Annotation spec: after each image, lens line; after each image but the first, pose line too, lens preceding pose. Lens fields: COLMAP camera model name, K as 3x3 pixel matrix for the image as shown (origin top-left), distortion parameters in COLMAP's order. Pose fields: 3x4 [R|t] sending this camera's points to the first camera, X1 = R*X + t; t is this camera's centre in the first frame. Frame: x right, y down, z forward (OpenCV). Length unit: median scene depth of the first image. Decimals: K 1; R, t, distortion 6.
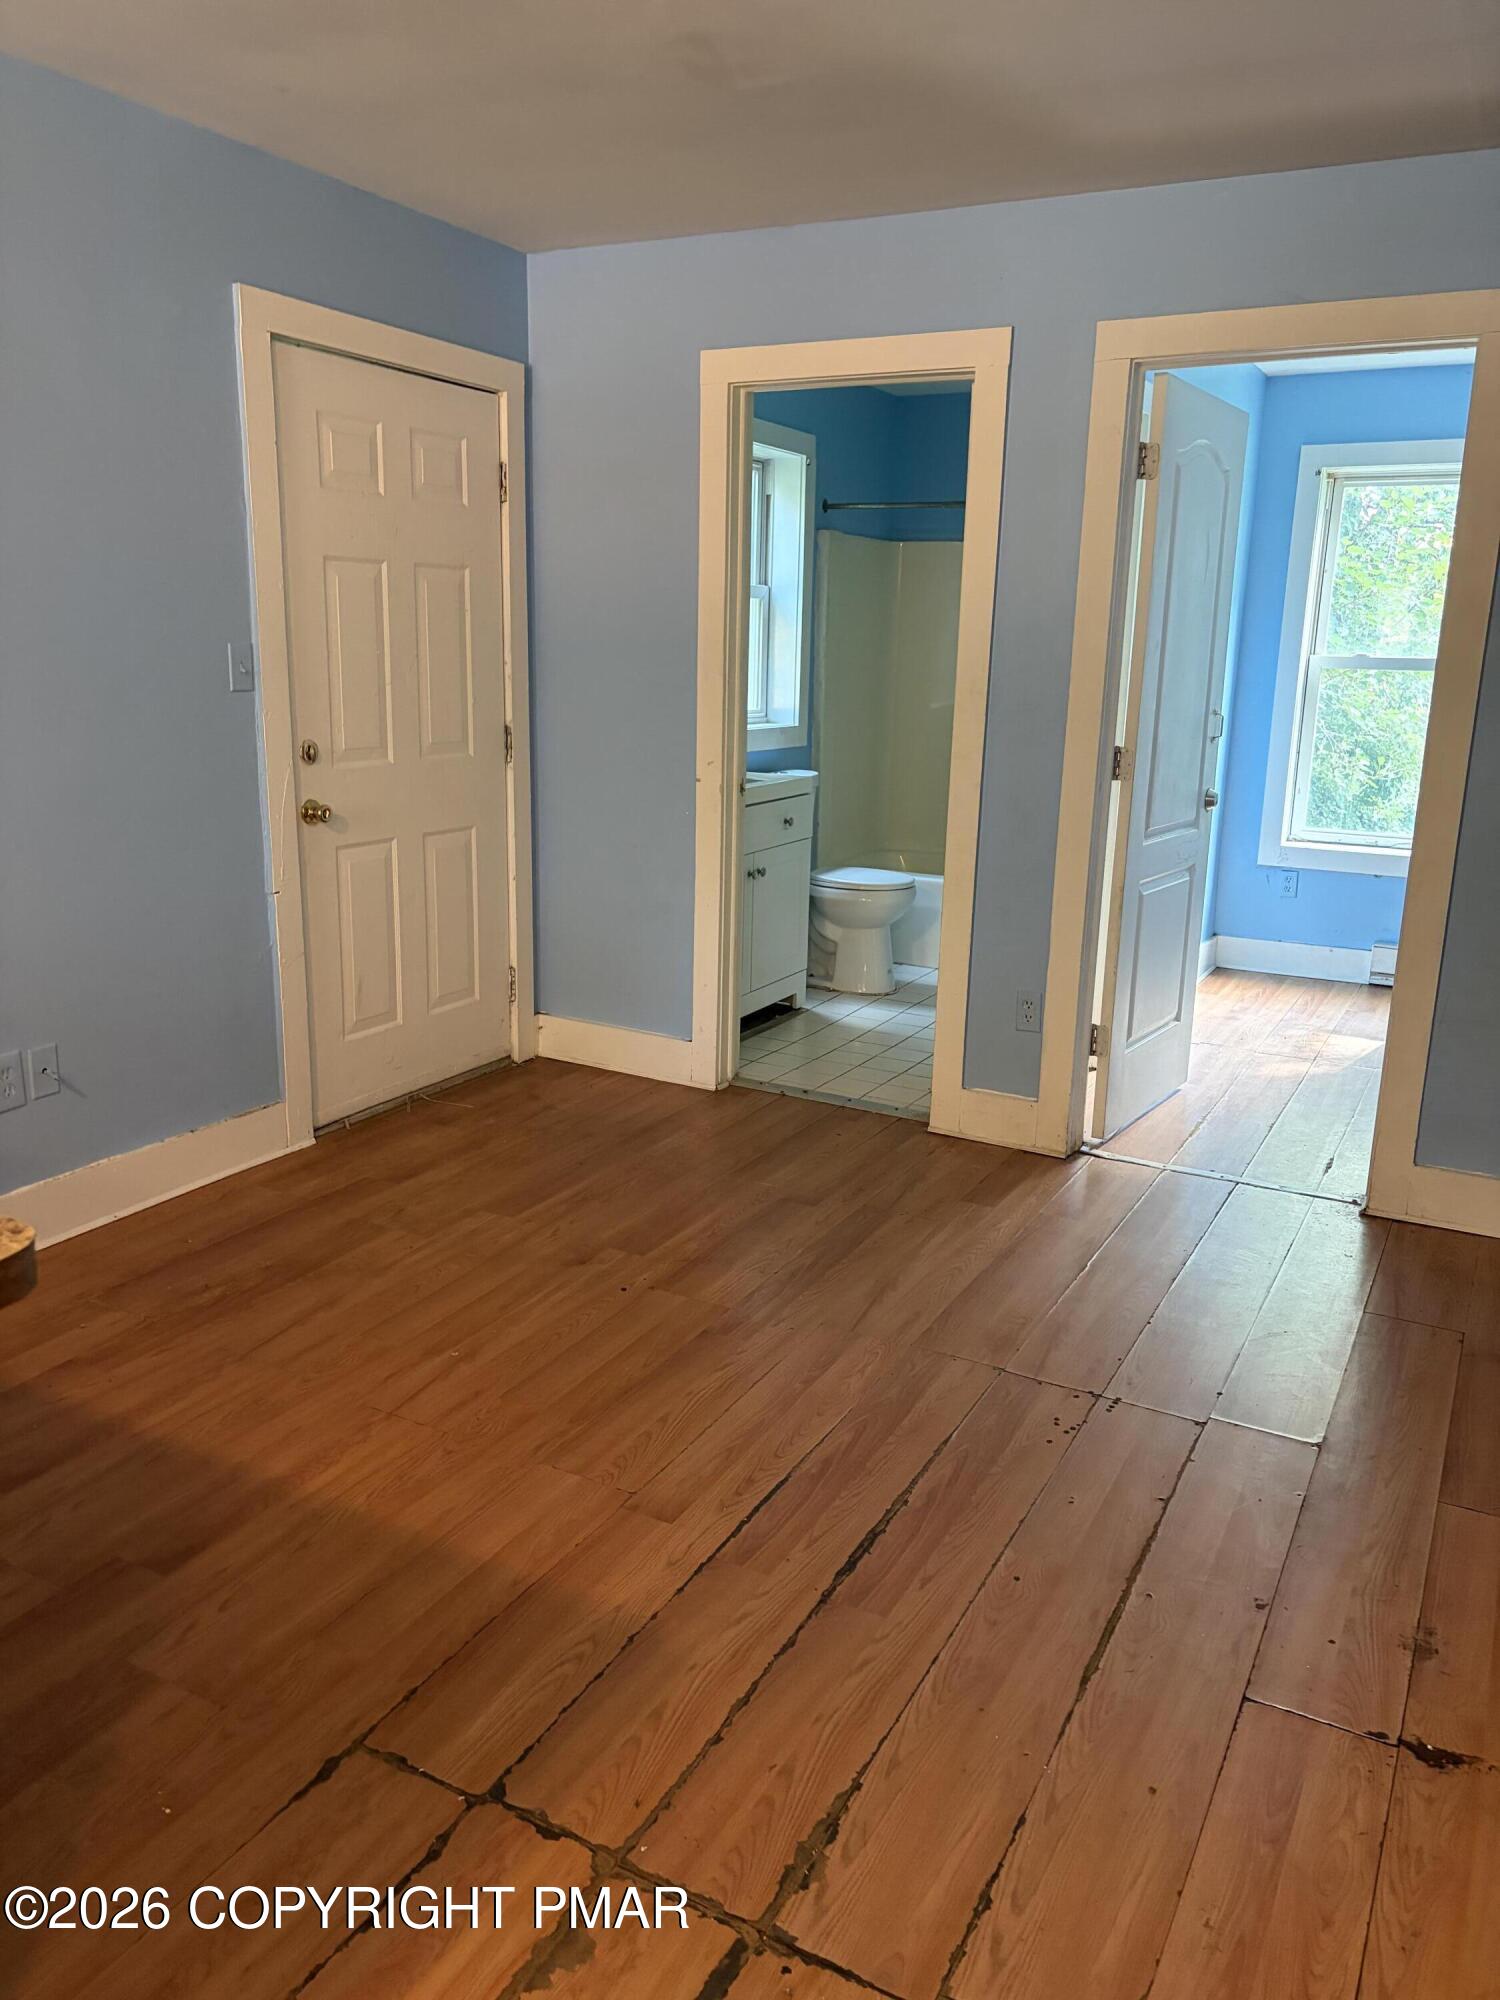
lens RADIAL K [[1530.3, 0, 722.5], [0, 1530.3, 997.0], [0, 0, 1]] dist [0.036394, -0.043909]
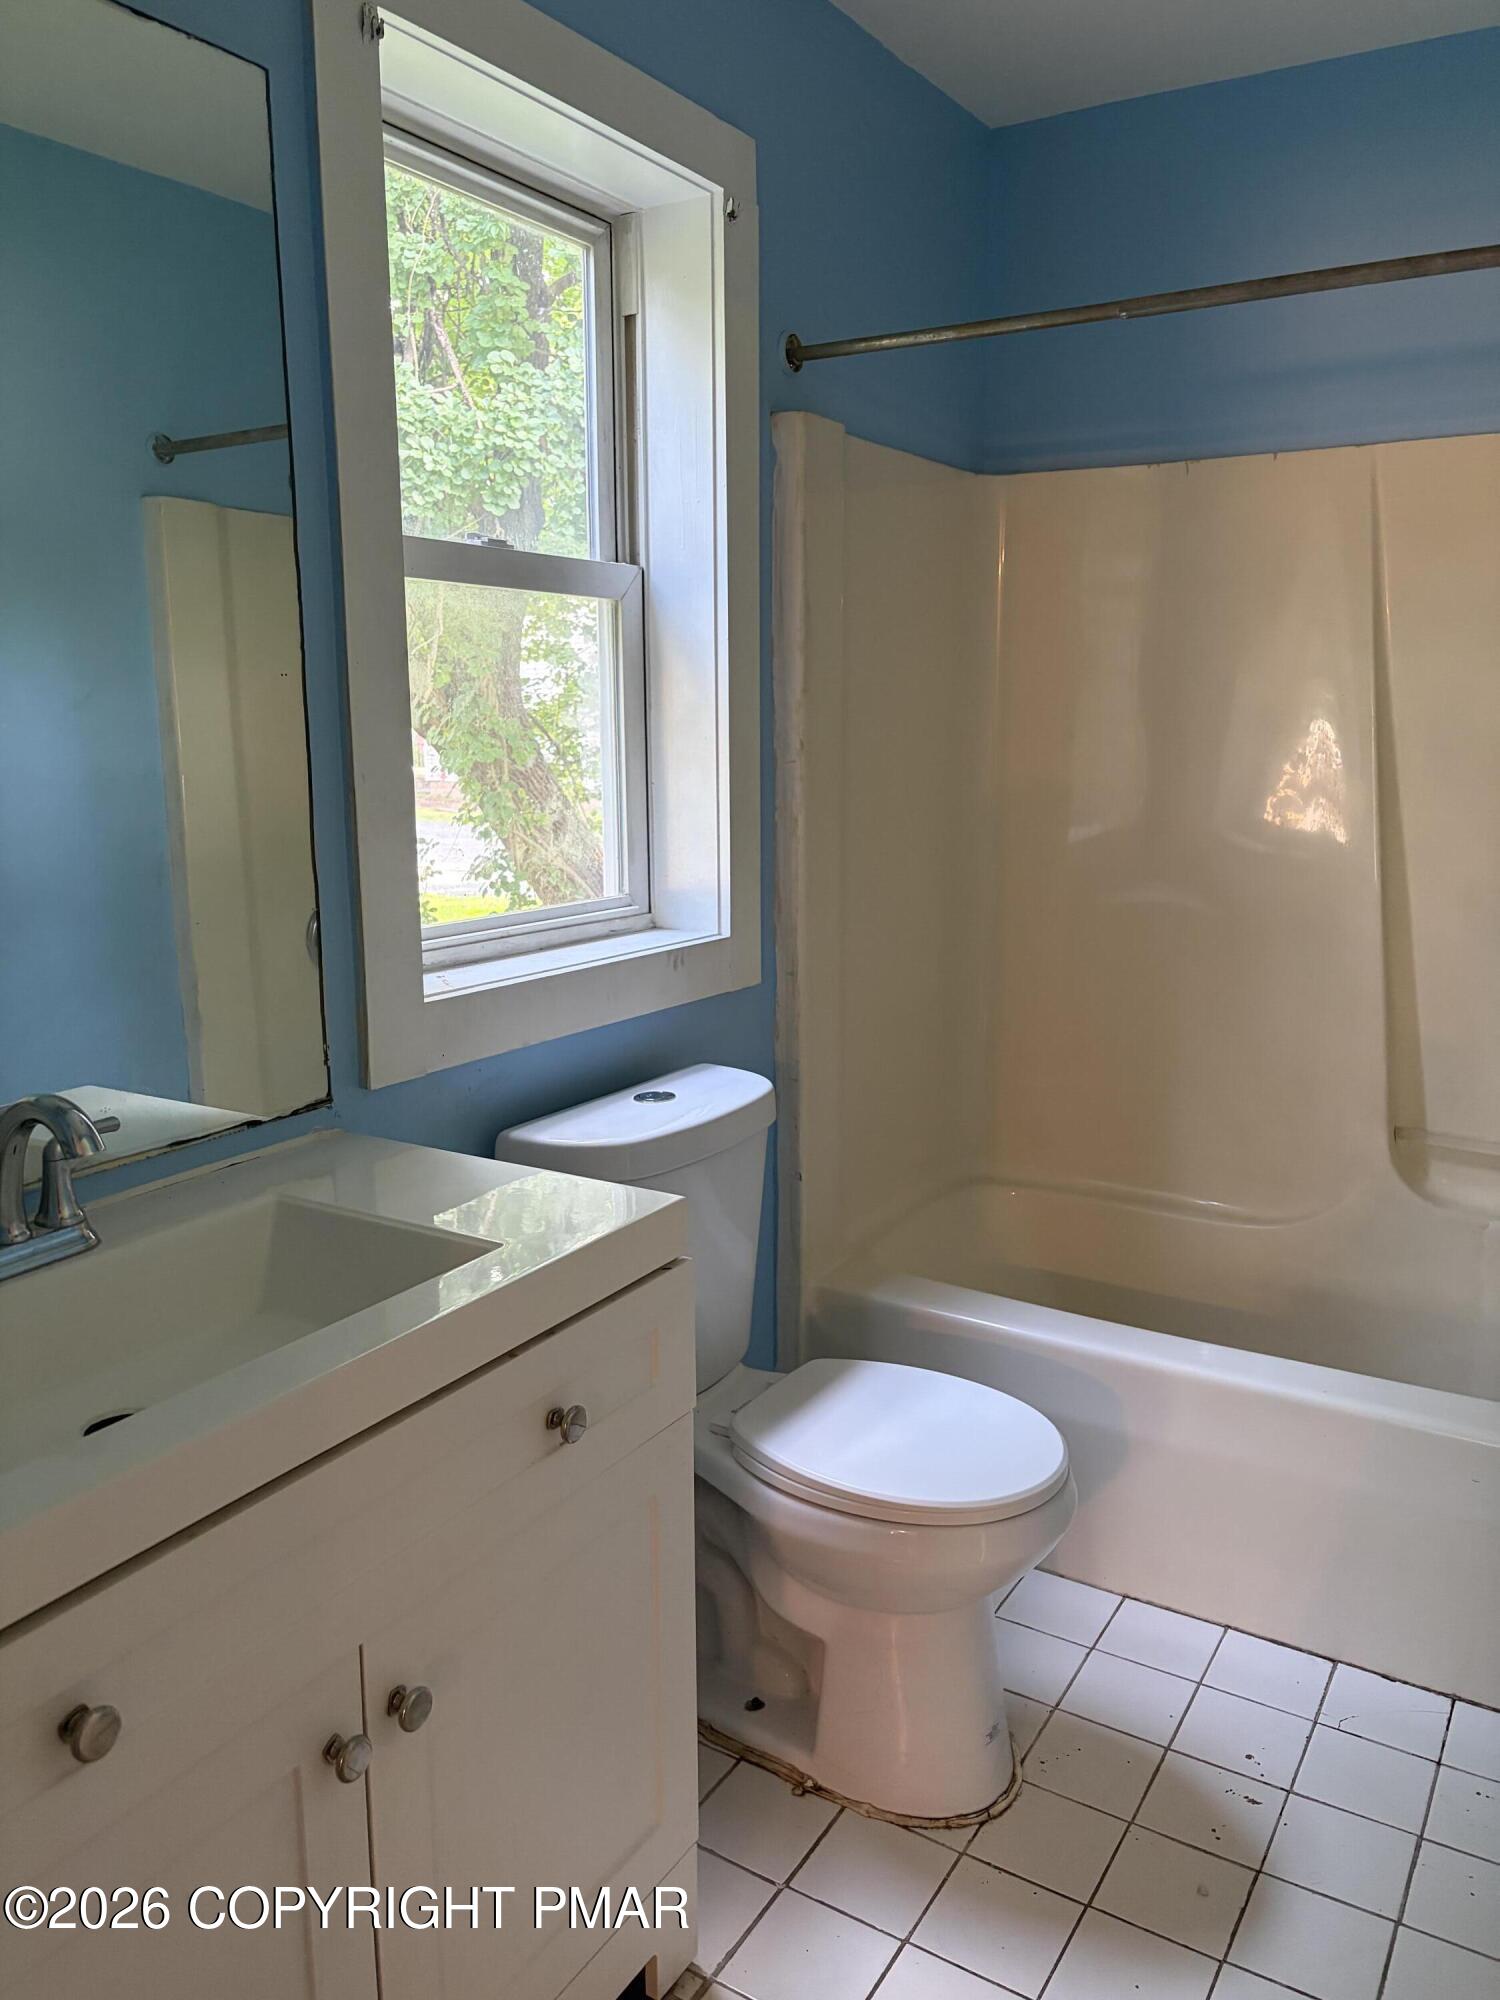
lens RADIAL K [[1530.3, 0, 722.5], [0, 1530.3, 997.0], [0, 0, 1]] dist [0.036394, -0.043909]
pose [[0.997065, -0.013120, -0.075429, 0.108362], [0.009626, 0.998872, -0.046494, -0.209796], [0.075954, 0.045632, 0.996067, 0.909820]]
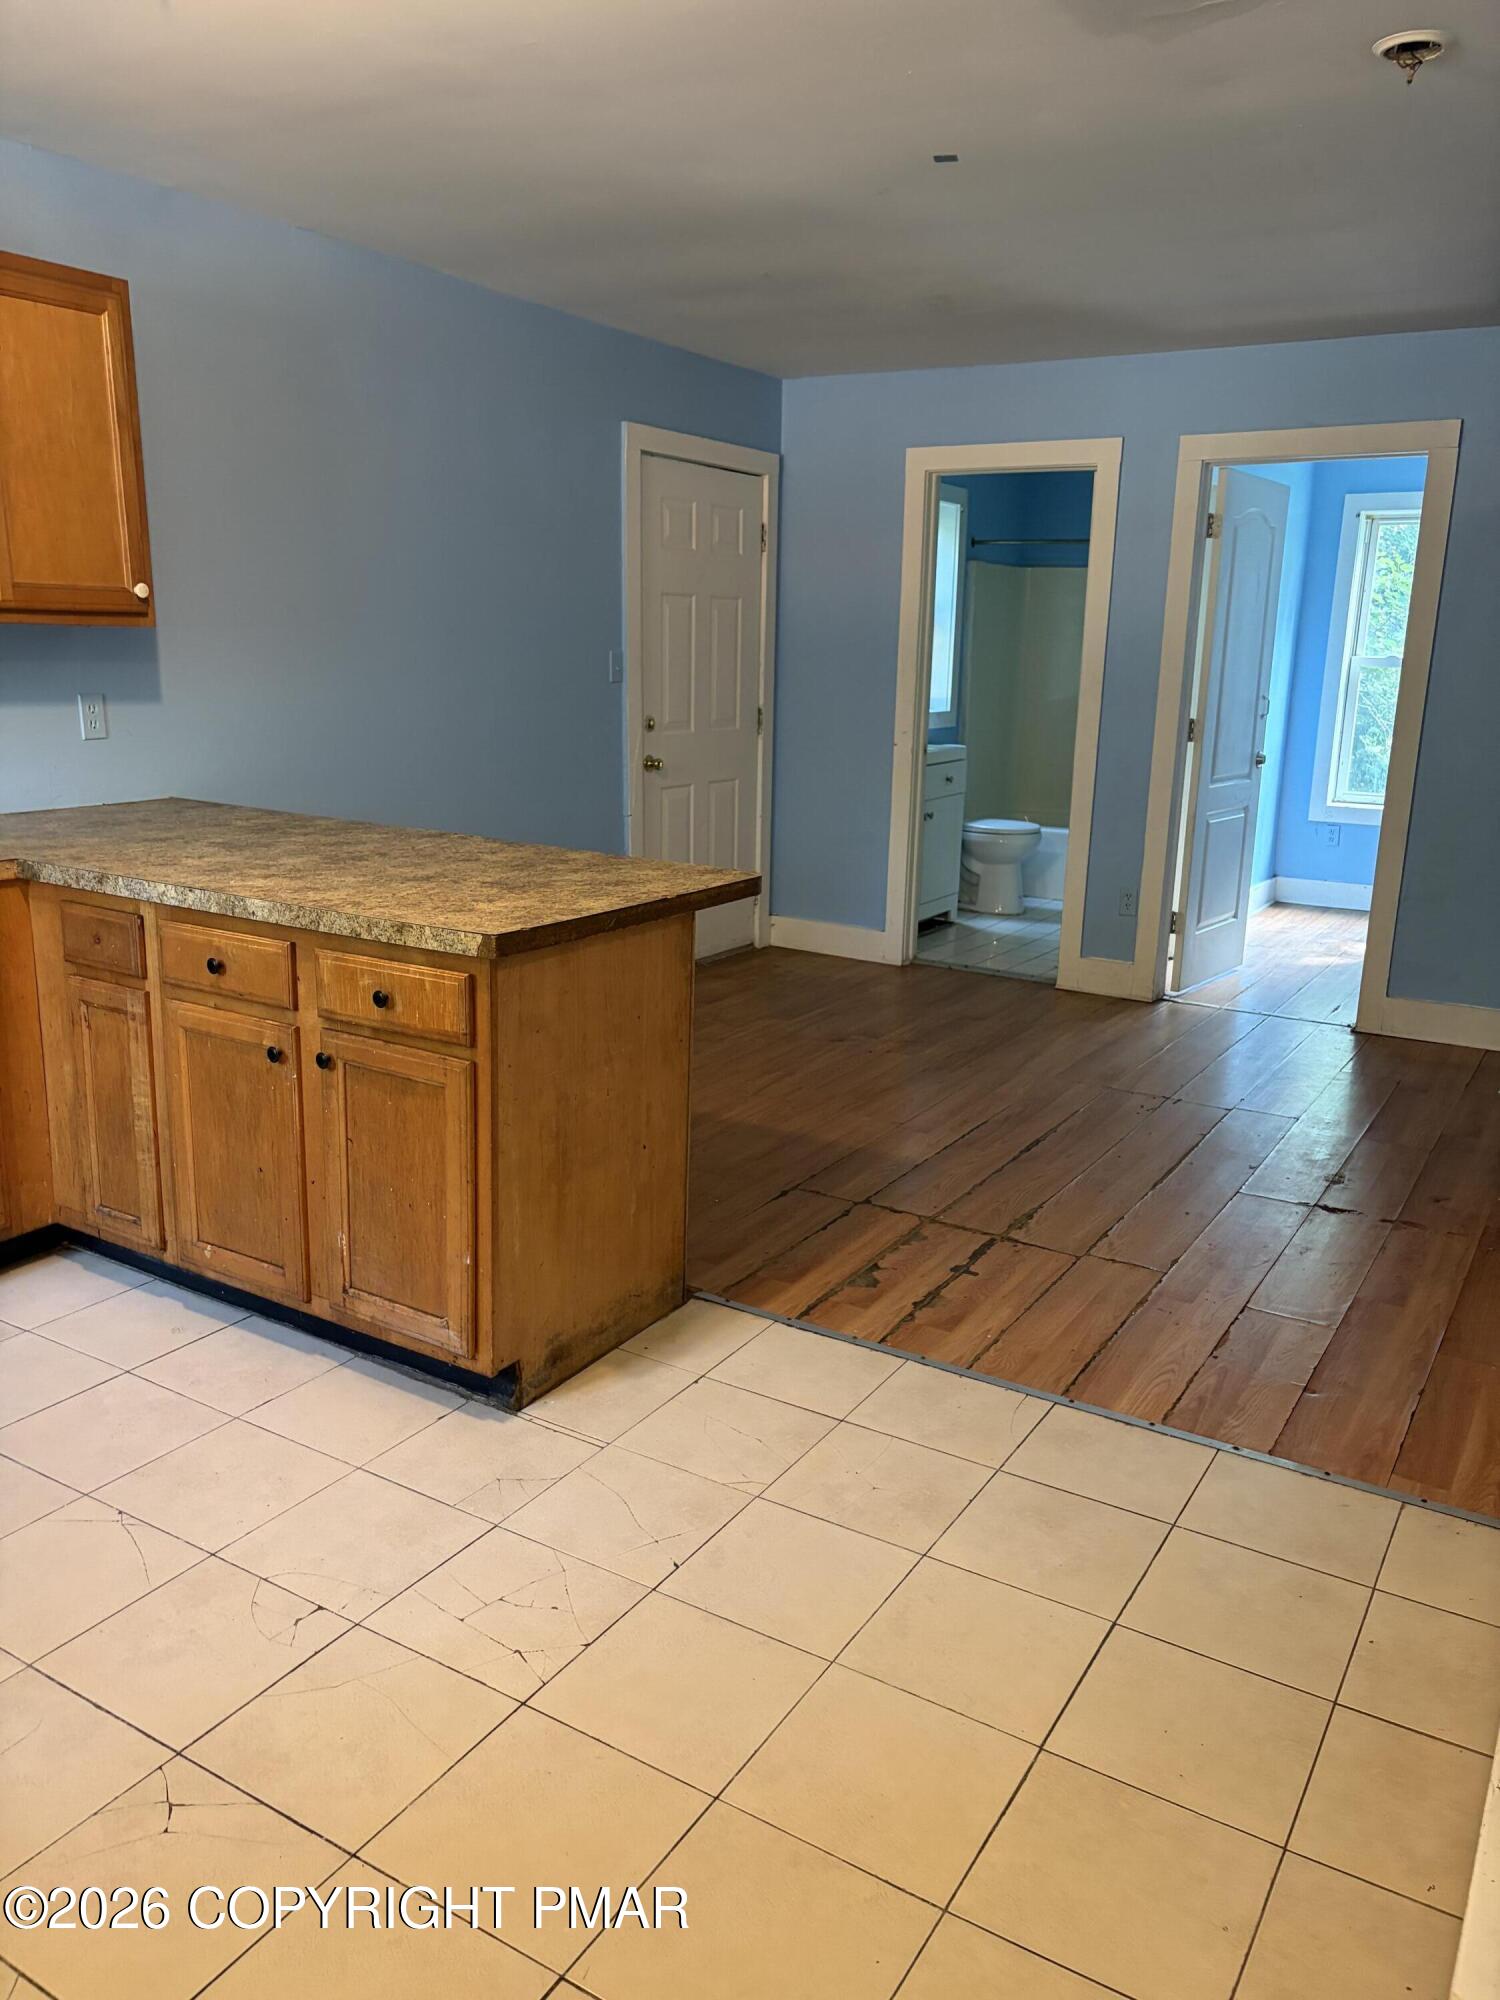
lens RADIAL K [[1519.3, 0, 728.4], [0, 1519.3, 1016.9], [0, 0, 1]] dist [0.089215, -0.235364]
pose [[0.998423, 0.010734, -0.055097, -0.092555], [-0.010119, 0.999884, 0.011422, 0.100324], [0.055213, -0.010847, 0.998416, -0.446482]]
